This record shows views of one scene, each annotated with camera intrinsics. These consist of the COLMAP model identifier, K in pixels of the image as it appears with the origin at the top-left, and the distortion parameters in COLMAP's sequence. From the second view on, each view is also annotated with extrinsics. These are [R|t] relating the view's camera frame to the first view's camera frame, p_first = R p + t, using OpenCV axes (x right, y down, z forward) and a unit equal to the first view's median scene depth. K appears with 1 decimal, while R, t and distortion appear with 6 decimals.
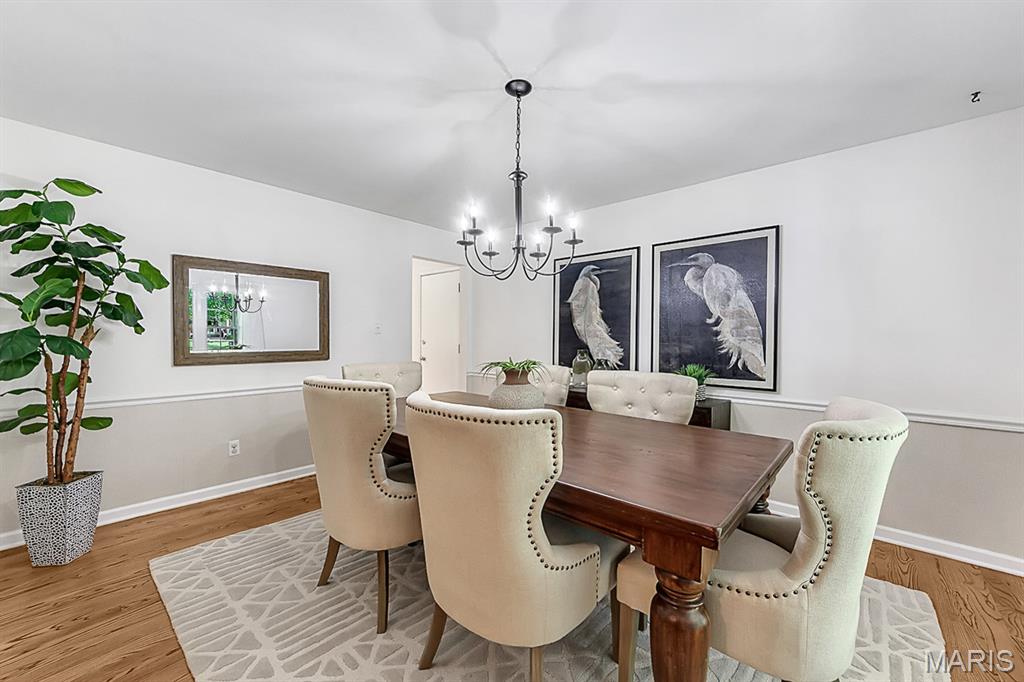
lens RADIAL K [[398.1, 0, 508.8], [0, 398.1, 341.6], [0, 0, 1]] dist [-0.007927, -0.000920]
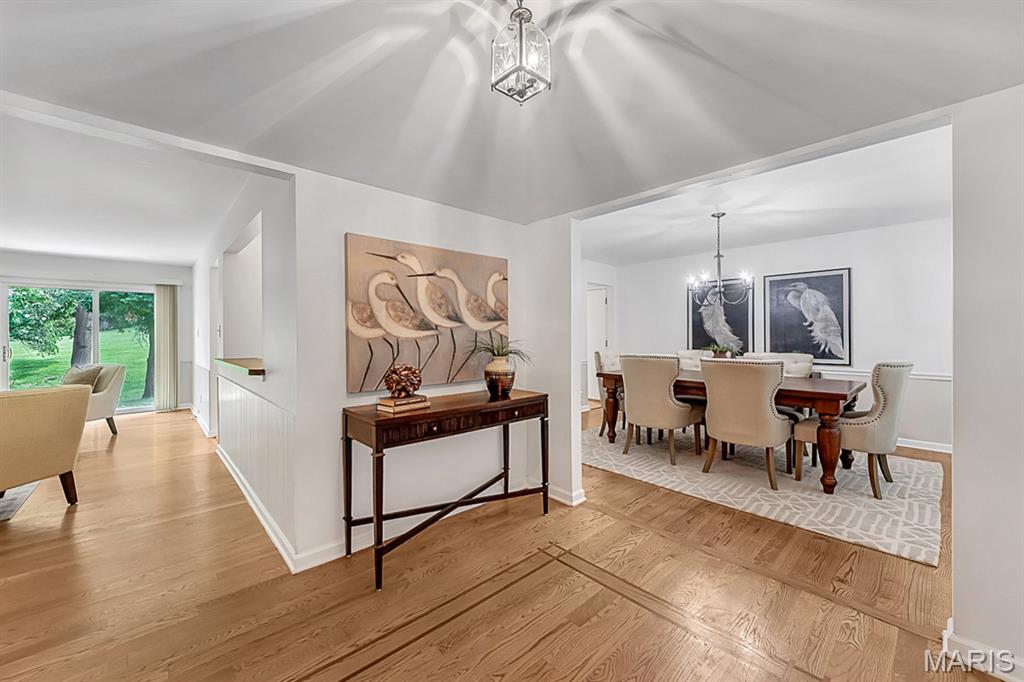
lens RADIAL K [[398.1, 0, 496.3], [0, 398.1, 332.4], [0, 0, 1]] dist [-0.007927, -0.000920]
pose [[0.994885, -0.009159, -0.100597, -0.619864], [0.007591, 0.999844, -0.015968, -0.000104], [0.100727, 0.015123, 0.994799, -0.781369]]
